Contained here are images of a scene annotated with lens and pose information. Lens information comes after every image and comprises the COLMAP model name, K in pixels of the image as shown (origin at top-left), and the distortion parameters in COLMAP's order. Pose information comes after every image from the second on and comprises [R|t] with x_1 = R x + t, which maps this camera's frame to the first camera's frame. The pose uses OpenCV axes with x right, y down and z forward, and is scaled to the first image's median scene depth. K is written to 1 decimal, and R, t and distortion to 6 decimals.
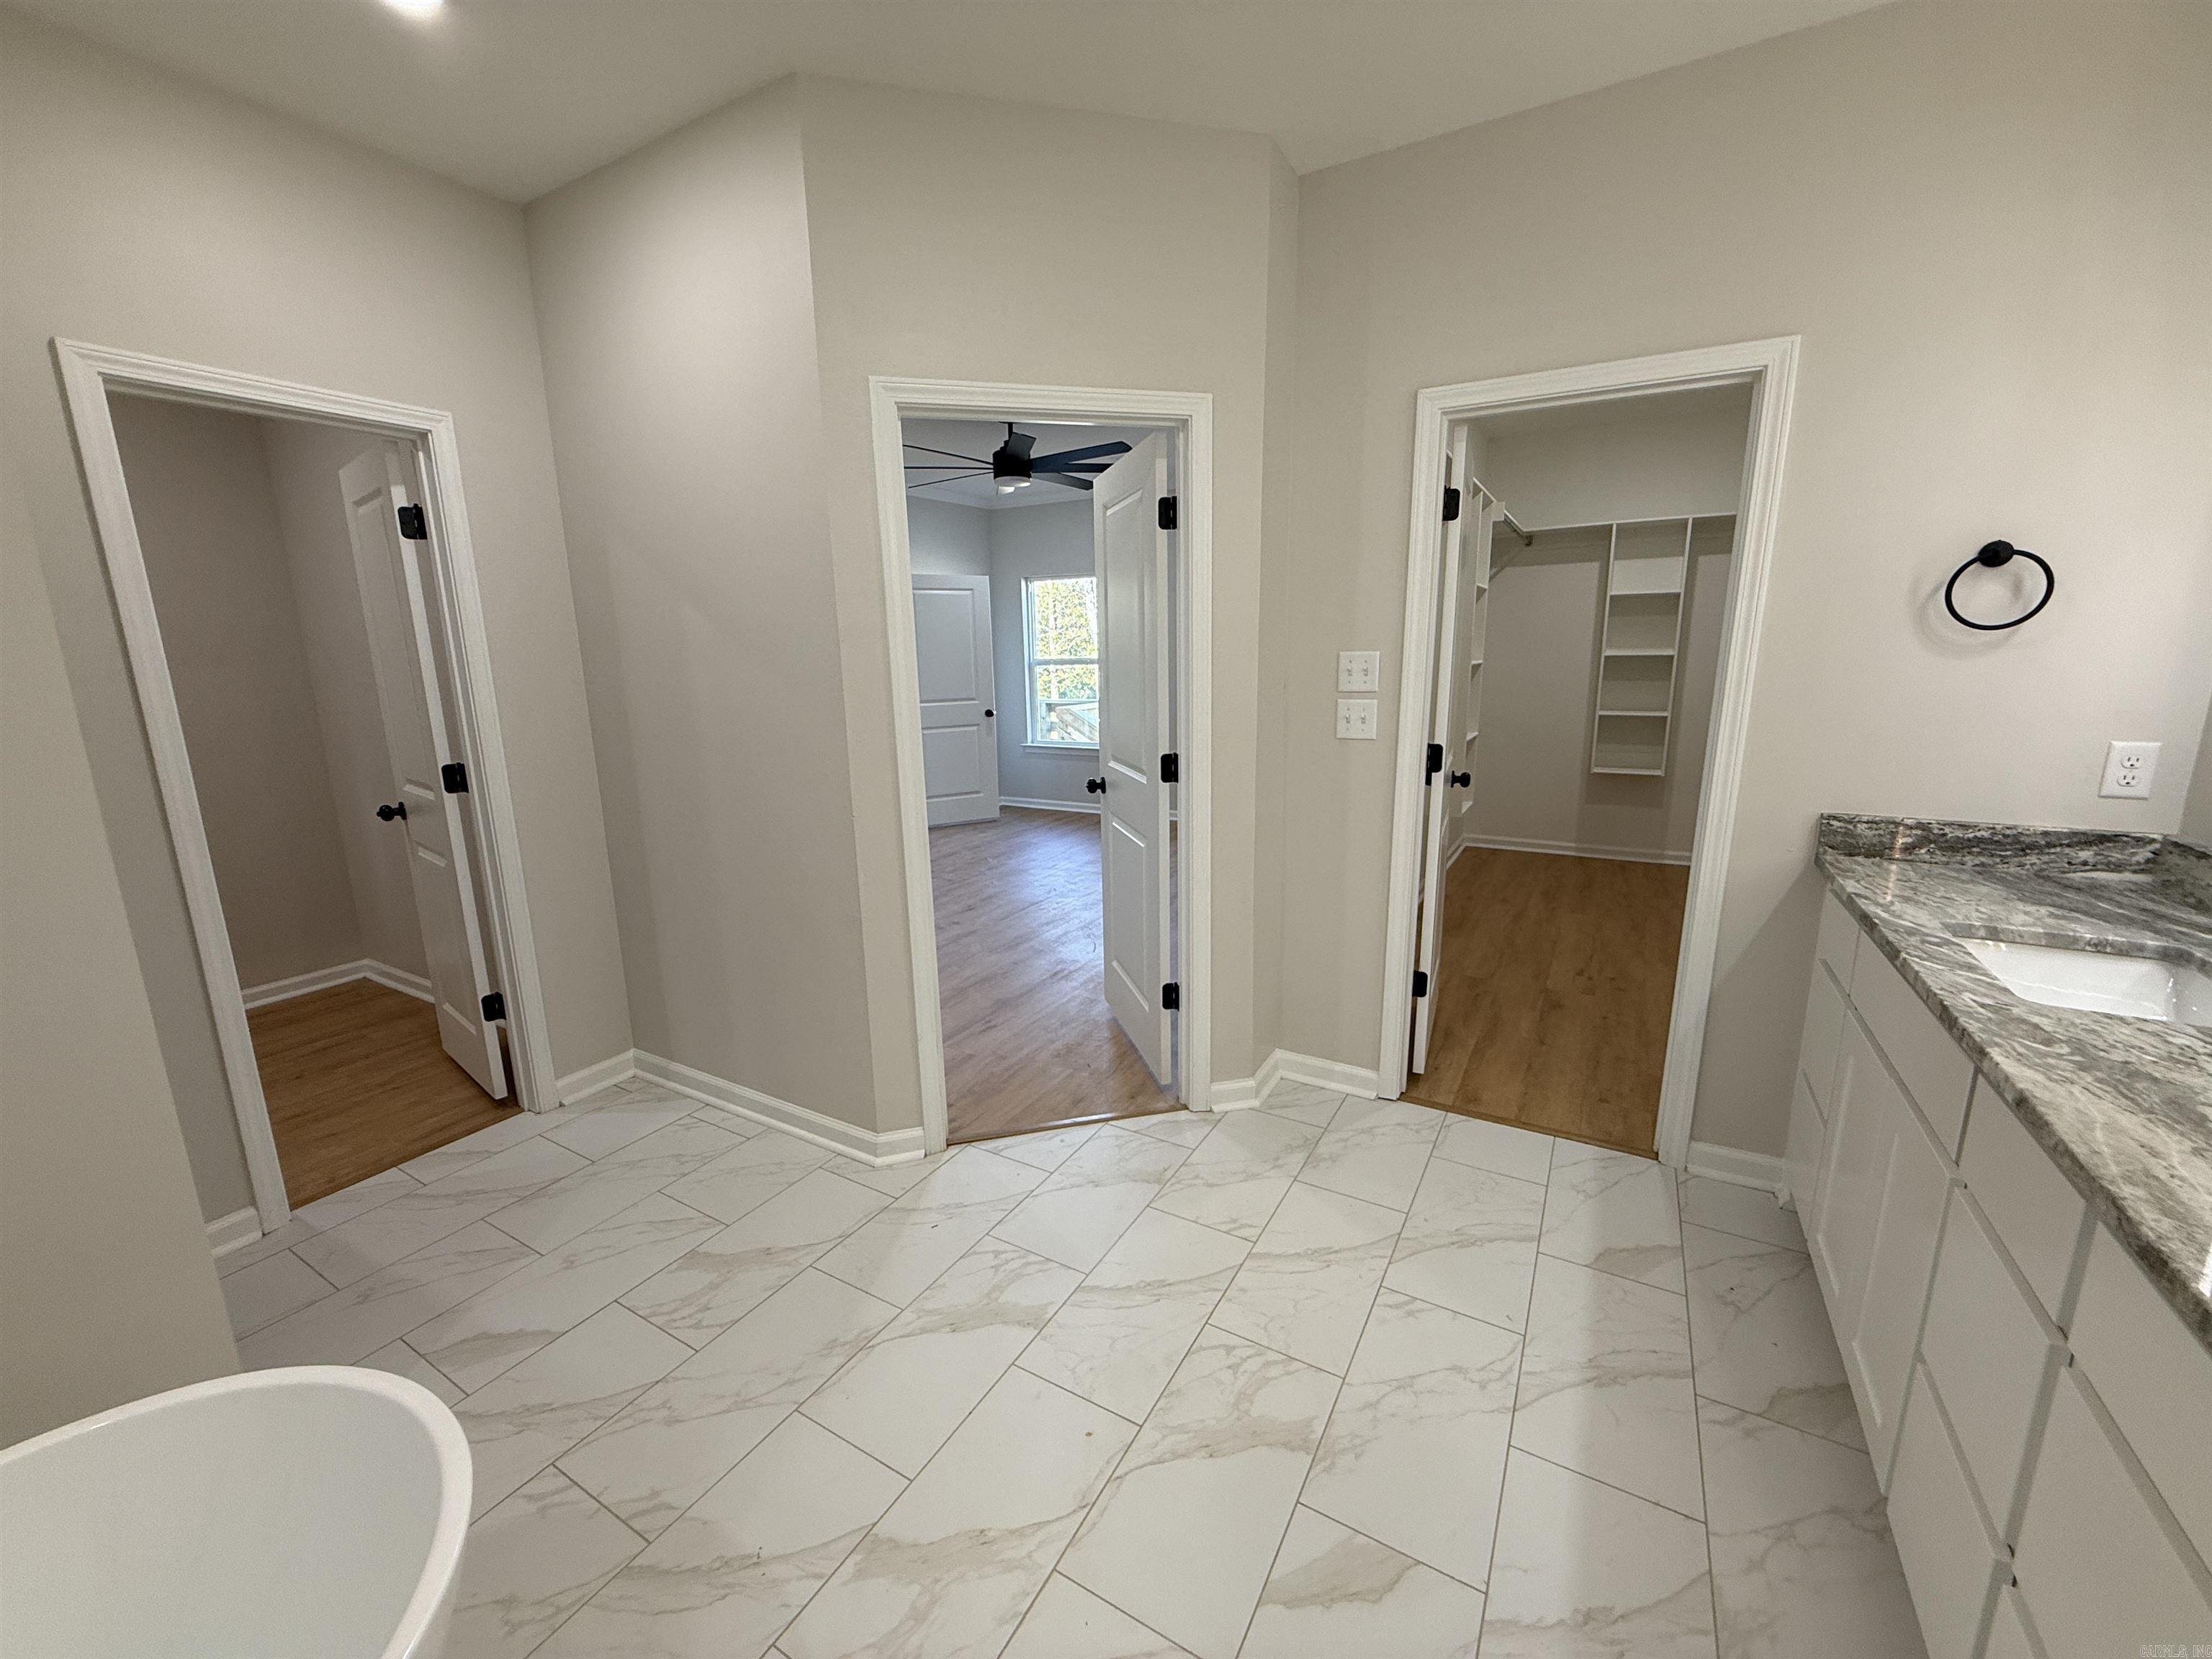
lens RADIAL K [[878.0, 0, 1101.7], [0, 878.0, 832.7], [0, 0, 1]] dist [0.000148, -0.000035]
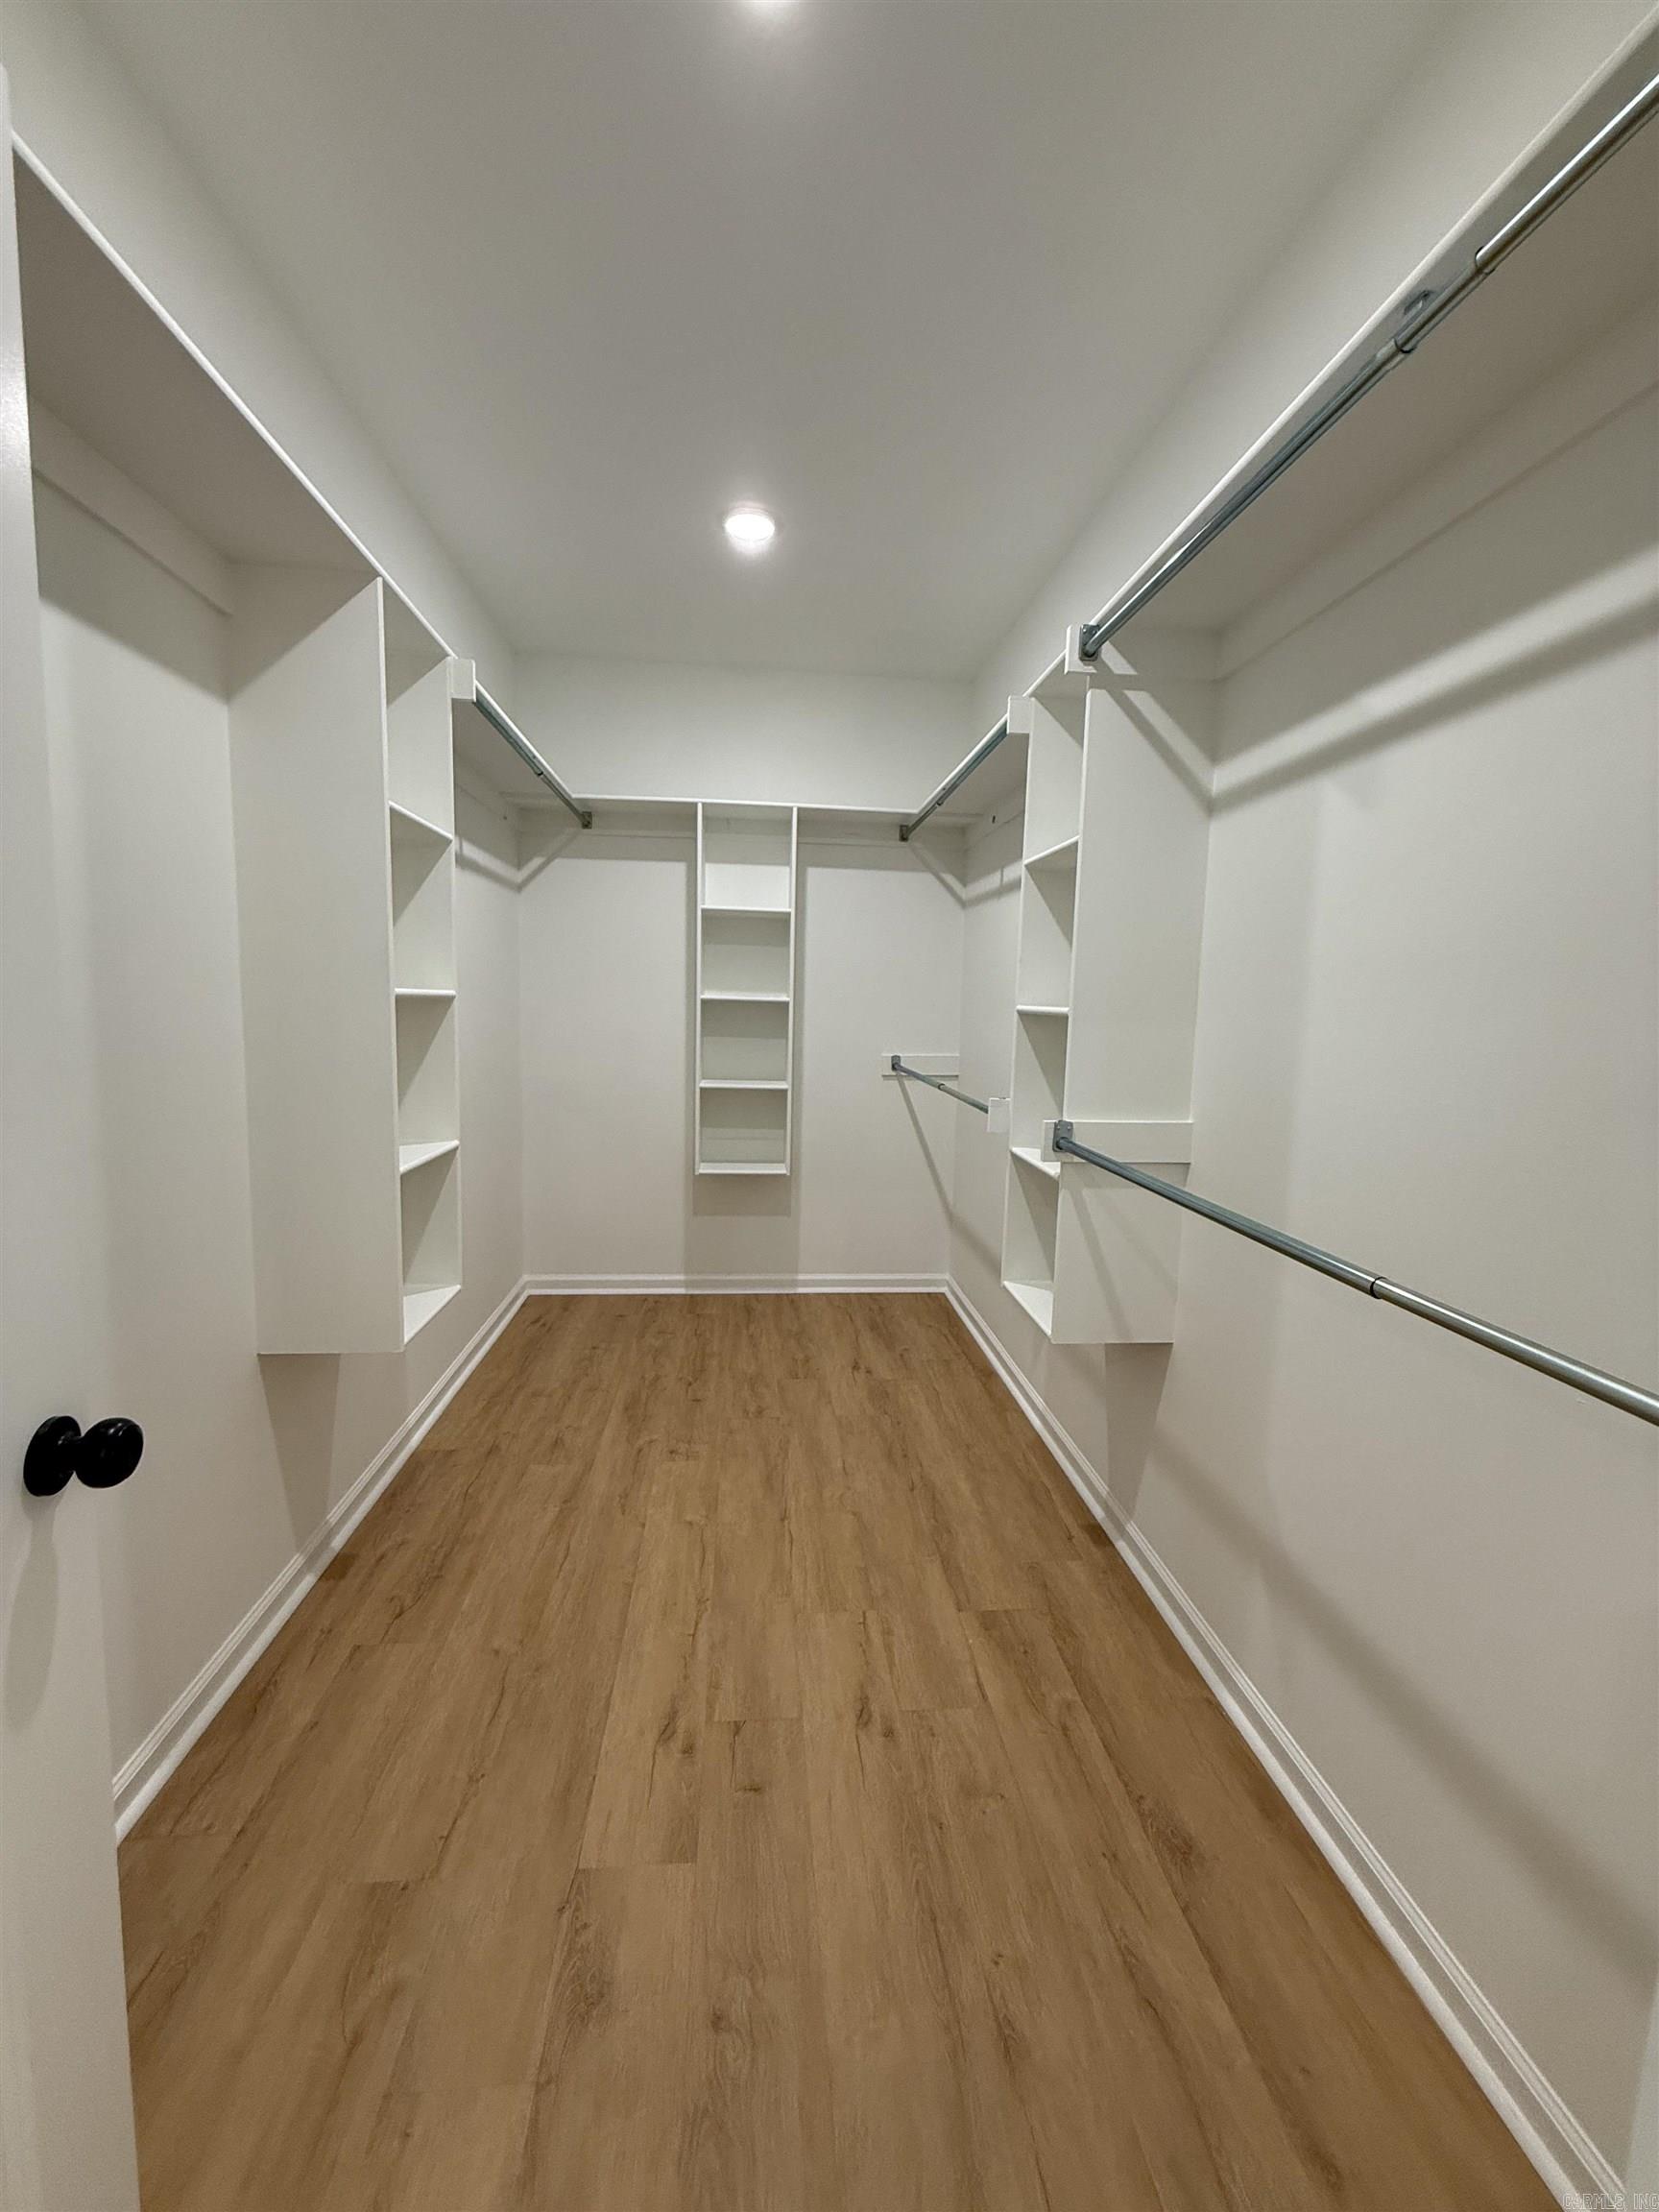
lens RADIAL K [[878.0, 0, 825.1], [0, 878.0, 1102.0], [0, 0, 1]] dist [0.000148, -0.000035]
pose [[0.811911, -0.023783, 0.583297, 0.264779], [0.076255, 0.994930, -0.065575, -0.074609], [-0.578780, 0.097720, 0.809608, 0.423039]]
